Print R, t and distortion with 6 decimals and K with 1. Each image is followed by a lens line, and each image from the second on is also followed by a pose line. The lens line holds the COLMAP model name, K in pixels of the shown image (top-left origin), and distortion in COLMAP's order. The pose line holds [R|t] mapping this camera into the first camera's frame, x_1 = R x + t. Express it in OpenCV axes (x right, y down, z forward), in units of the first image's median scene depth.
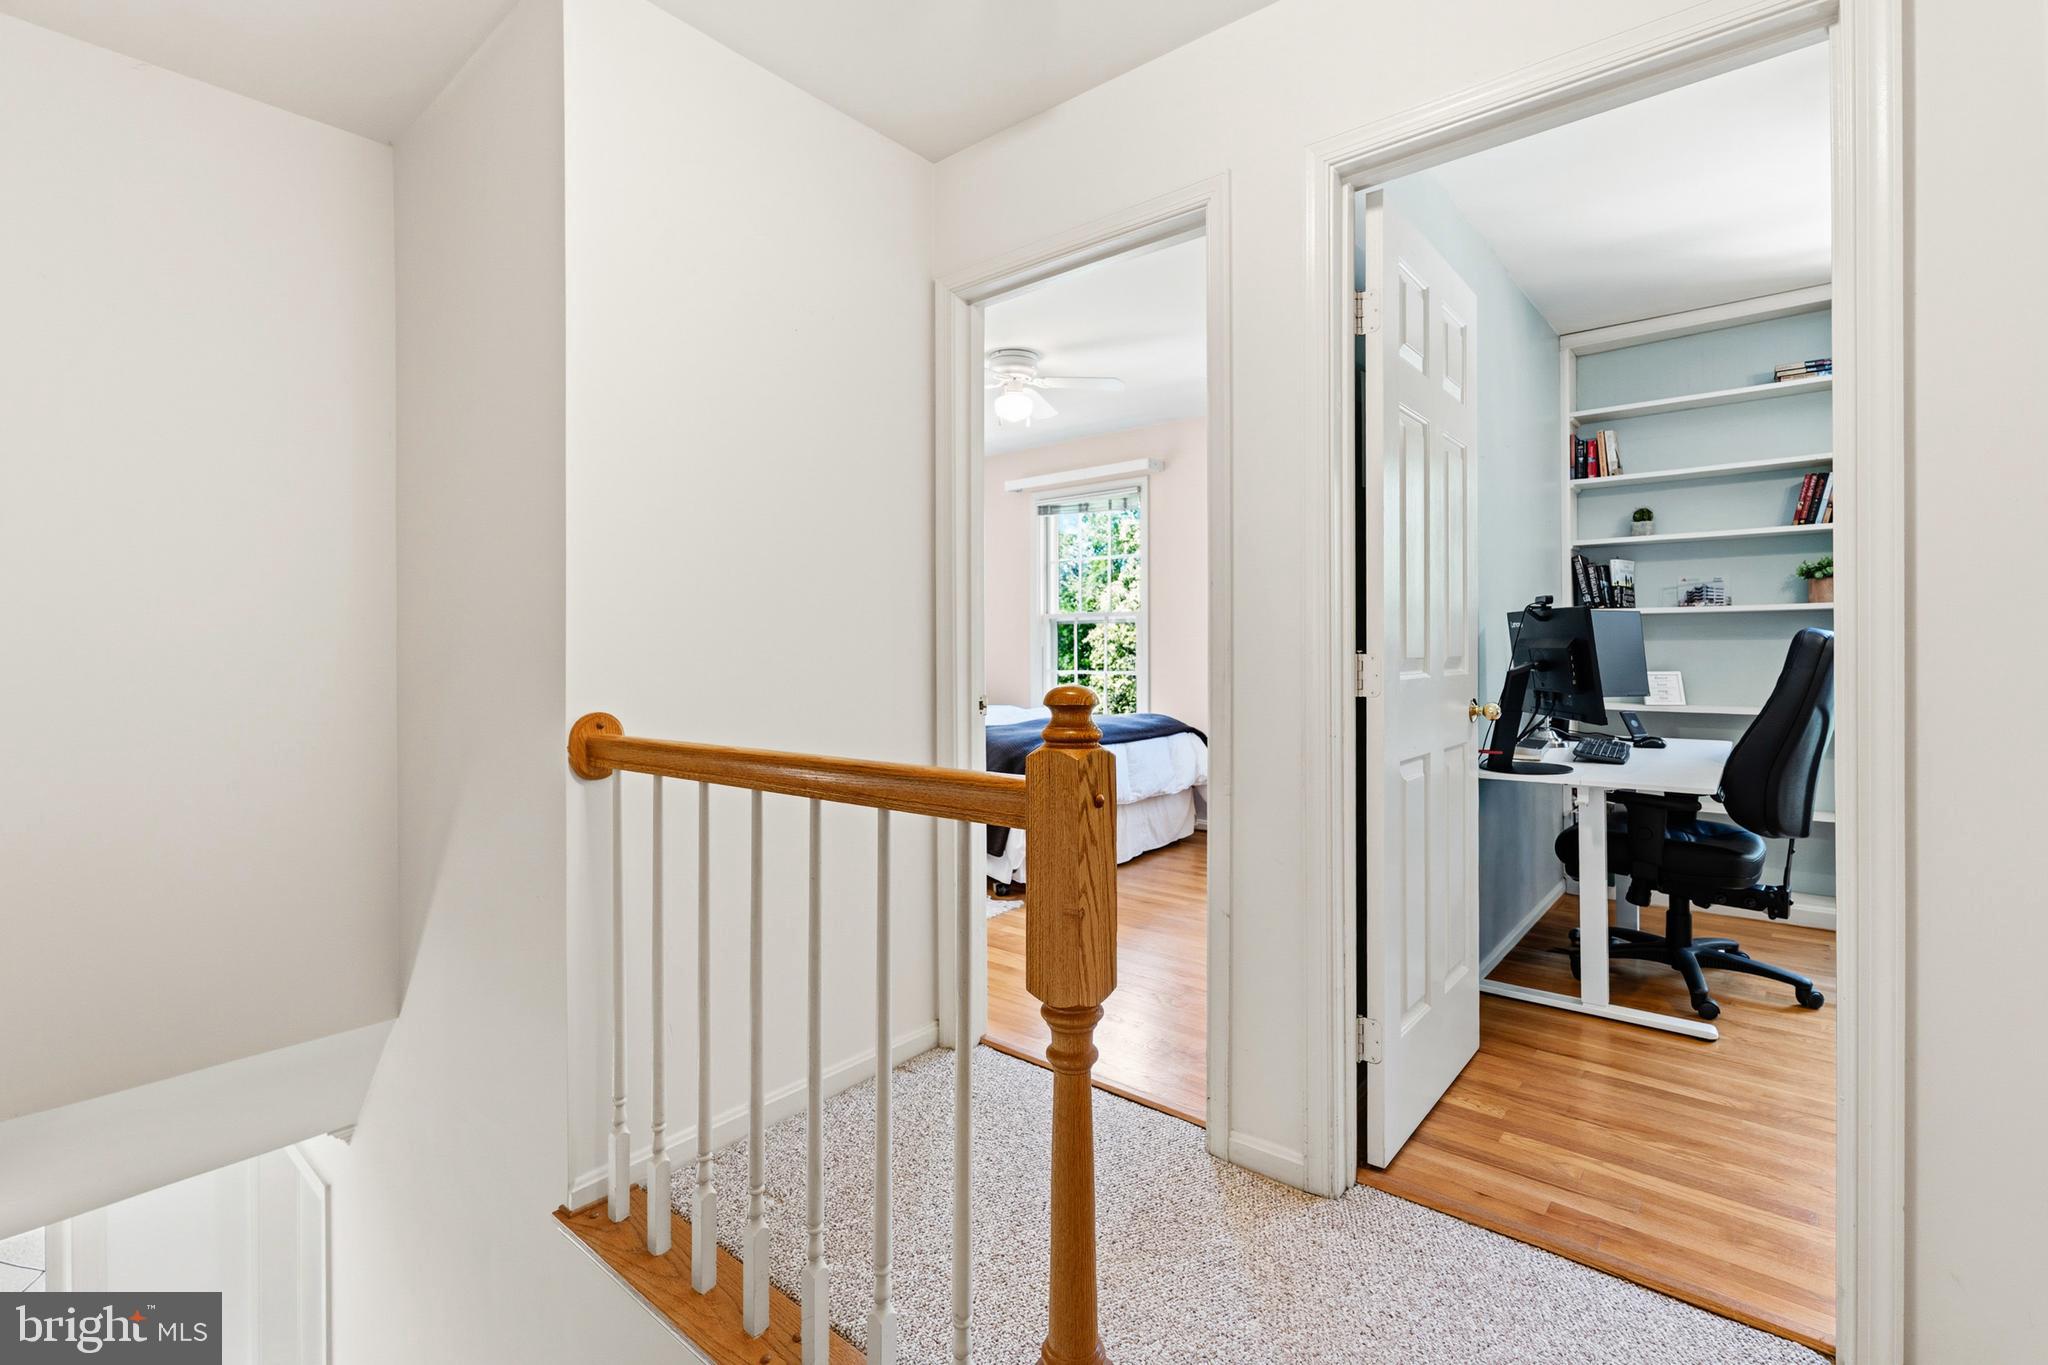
lens RADIAL K [[922.4, 0, 1022.2], [0, 922.4, 662.7], [0, 0, 1]] dist [-0.003228, 0.000412]
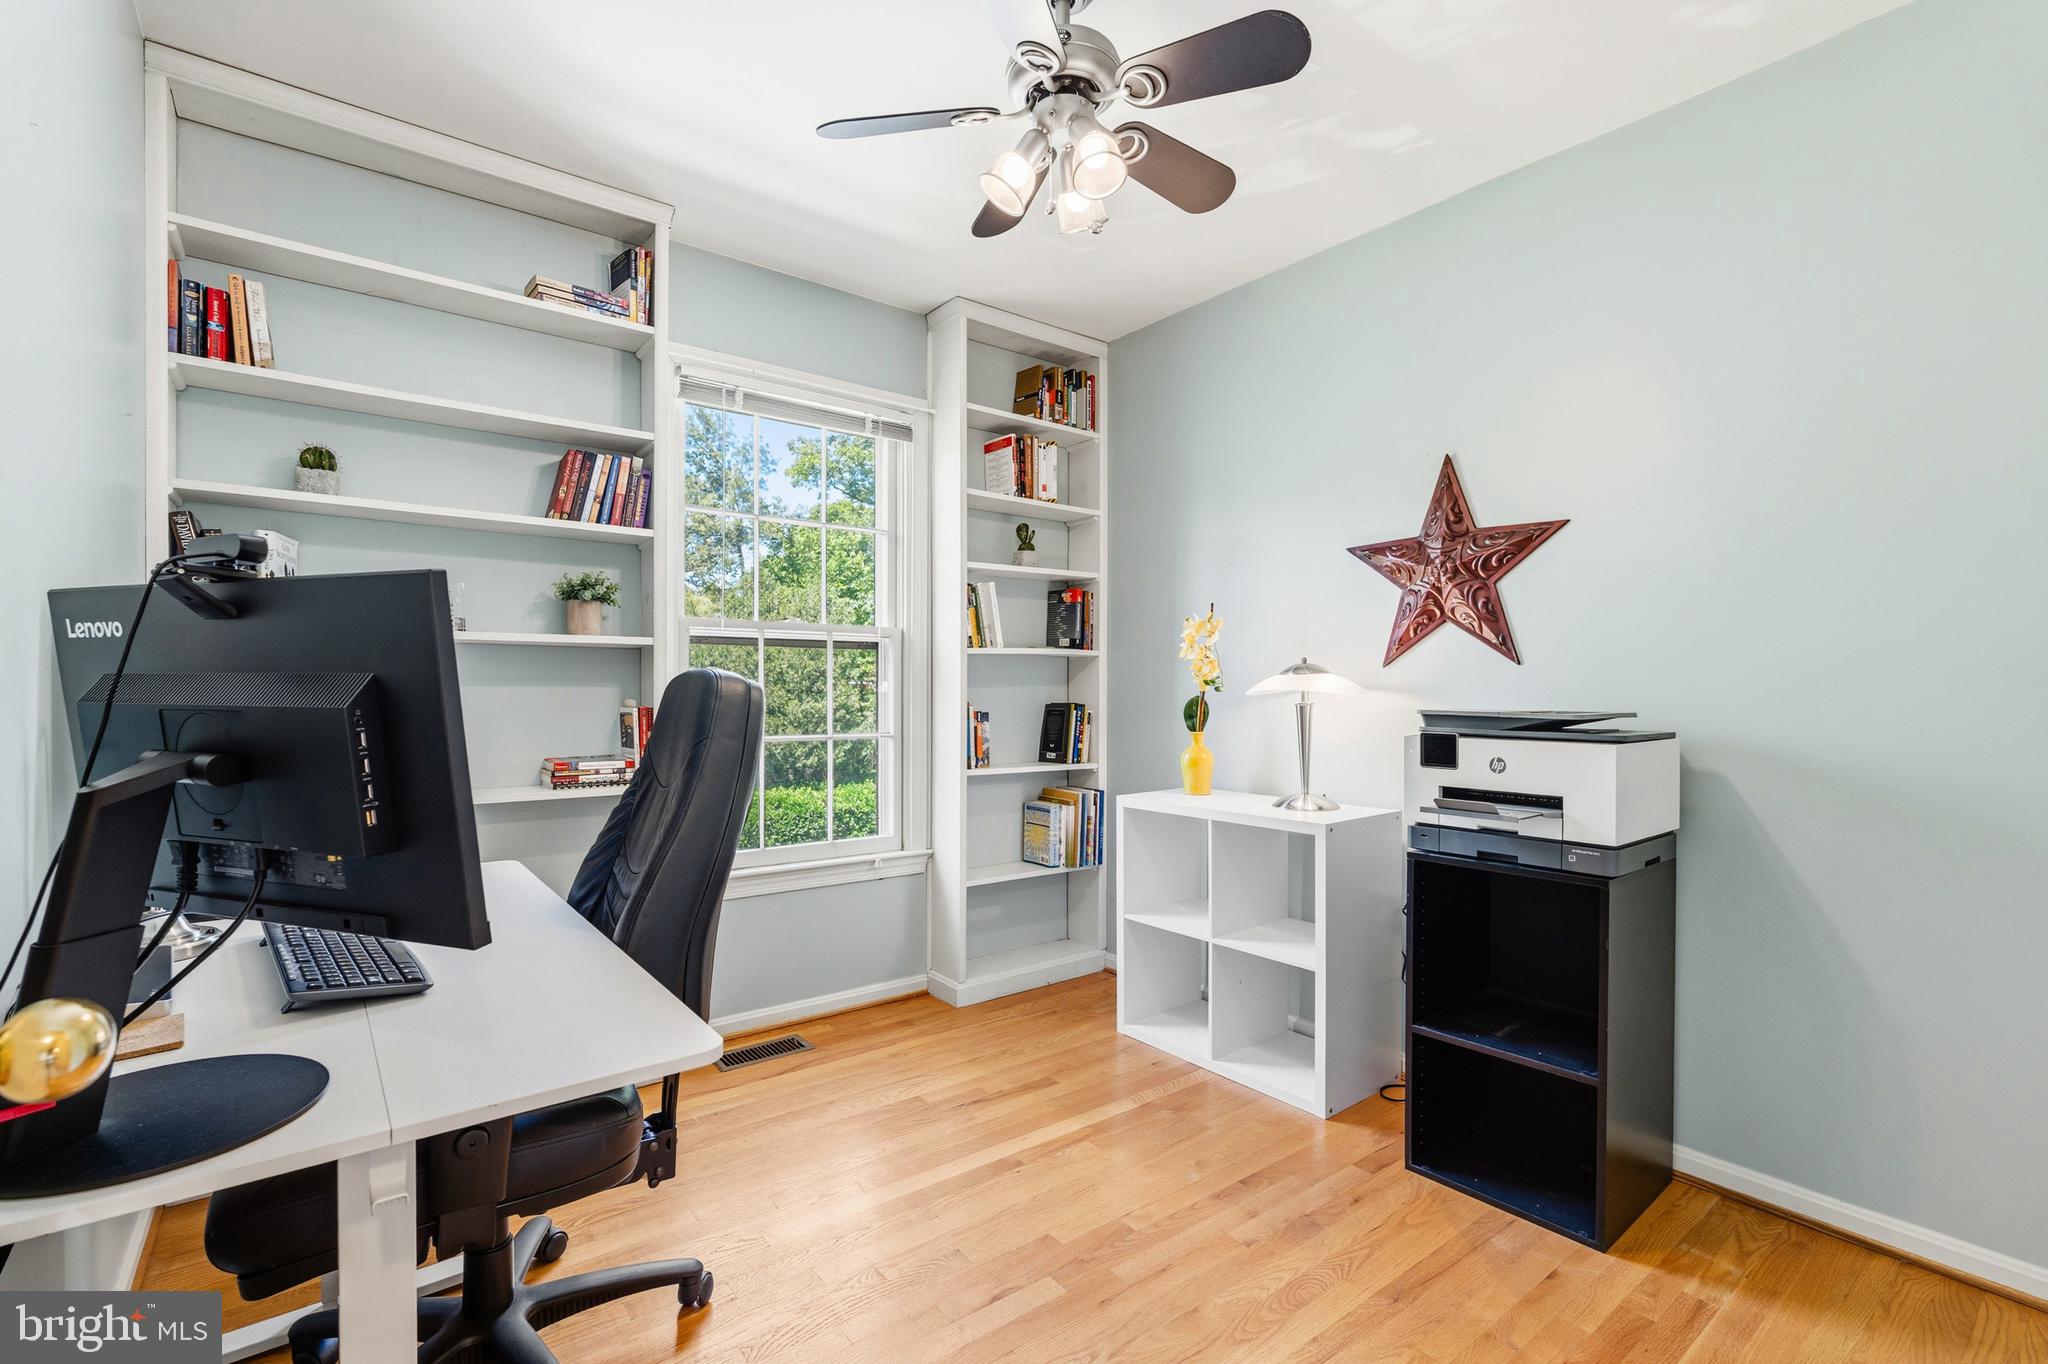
lens RADIAL K [[922.4, 0, 1024.4], [0, 922.4, 691.1], [0, 0, 1]] dist [-0.003228, 0.000412]
pose [[0.213403, 0.007966, 0.976932, 0.223273], [0.009192, 0.999906, -0.010161, -0.010619], [-0.976921, 0.011148, 0.213310, 0.467023]]
